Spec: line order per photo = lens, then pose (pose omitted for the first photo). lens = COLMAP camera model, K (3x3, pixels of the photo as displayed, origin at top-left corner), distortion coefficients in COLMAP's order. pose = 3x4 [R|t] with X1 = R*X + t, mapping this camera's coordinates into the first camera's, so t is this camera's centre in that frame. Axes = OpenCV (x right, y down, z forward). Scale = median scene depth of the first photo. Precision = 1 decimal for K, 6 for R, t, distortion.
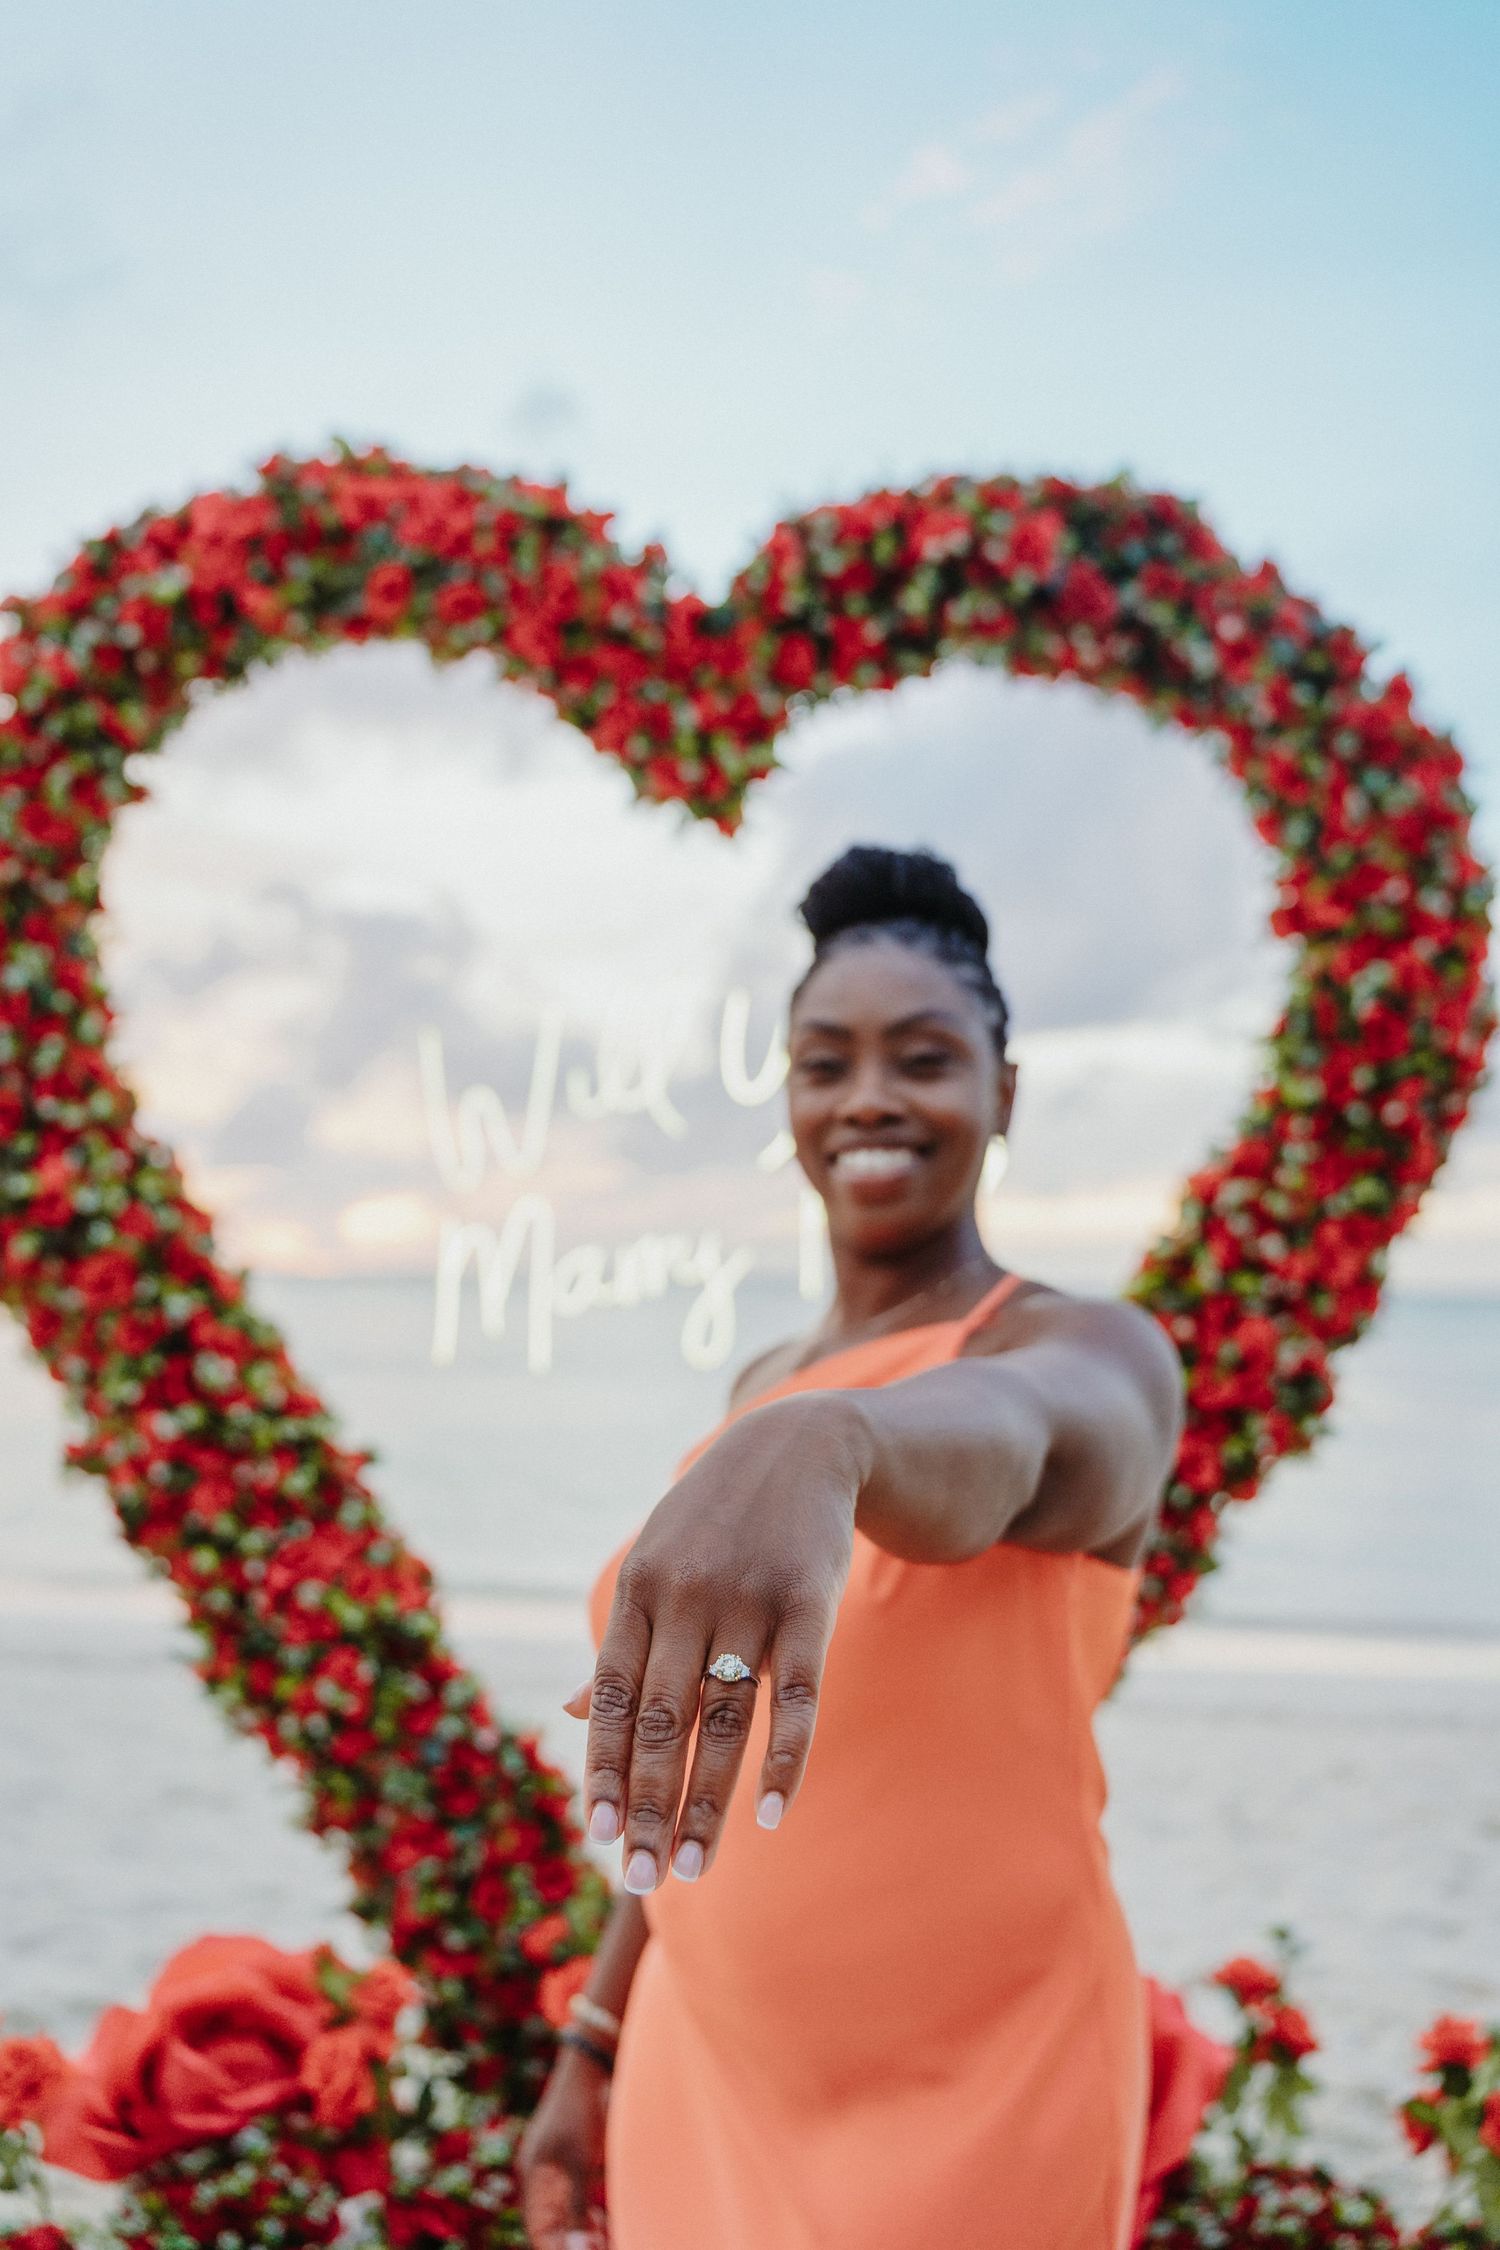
lens RADIAL K [[1893.8, 0, 754.1], [0, 1893.8, 1156.2], [0, 0, 1]] dist [-0.027232, 0.014790]
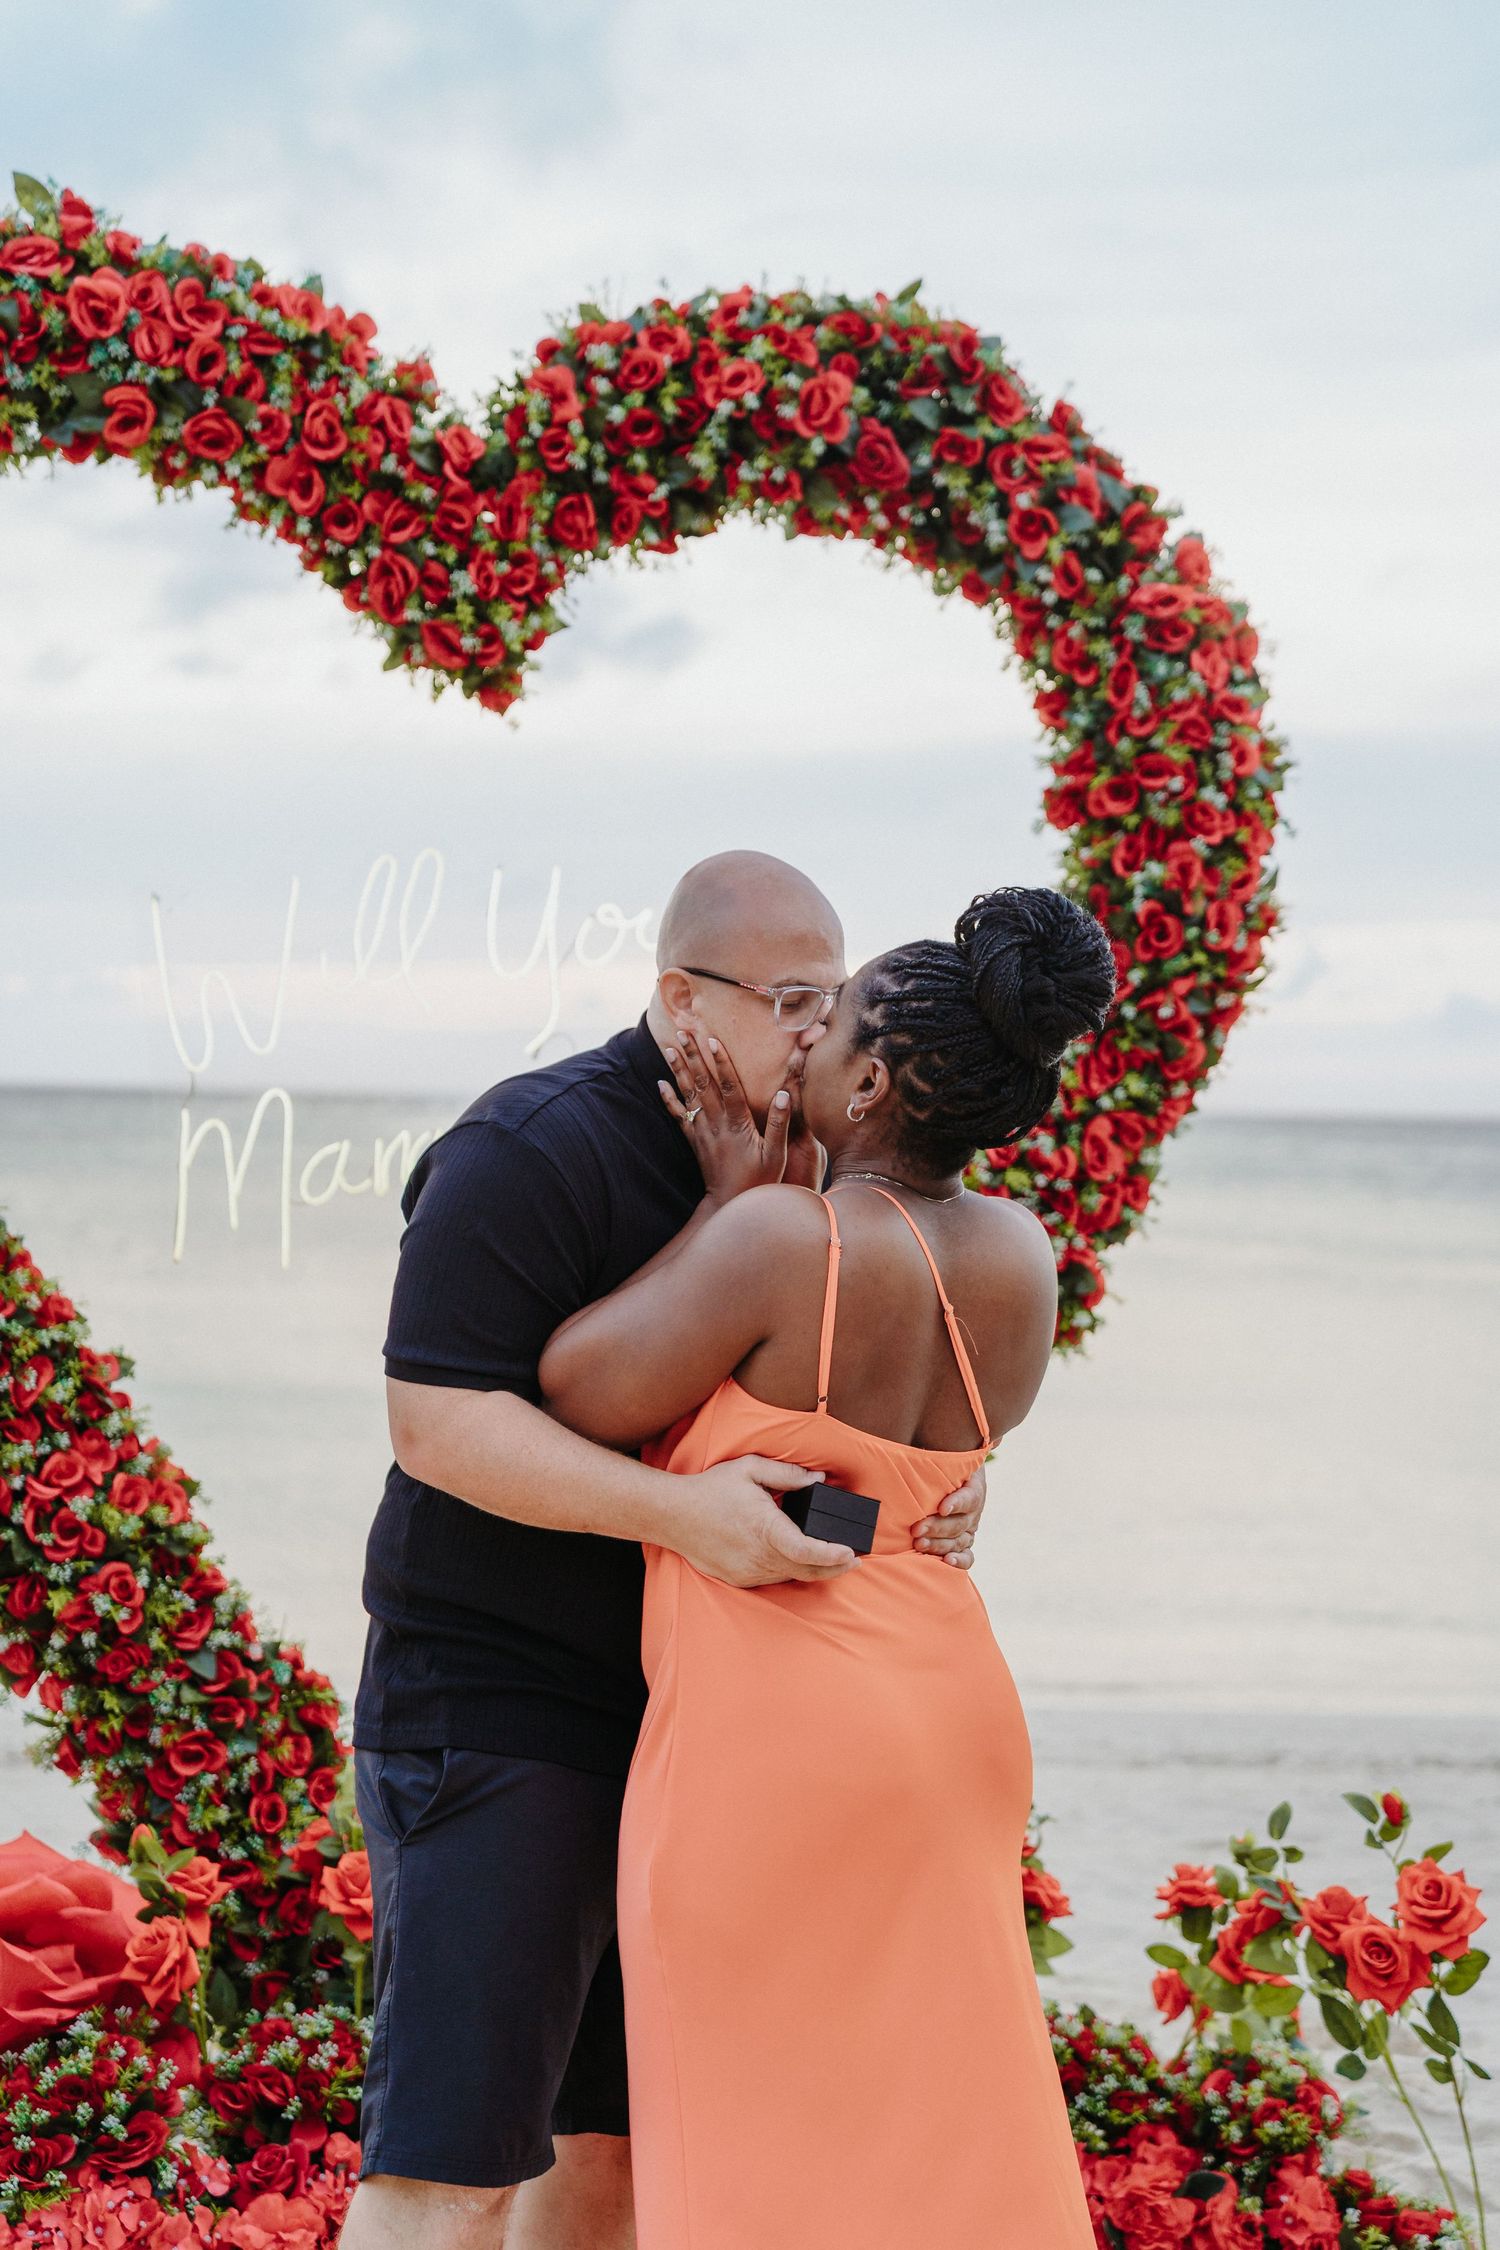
lens RADIAL K [[3384.9, 0, 753.9], [0, 3384.9, 1155.0], [0, 0, 1]] dist [0.339409, 0.000000]
pose [[0.979386, 0.000560, 0.201998, -0.237013], [-0.018791, 0.995913, 0.088345, -0.100266], [-0.201123, -0.090320, 0.975393, -0.712959]]
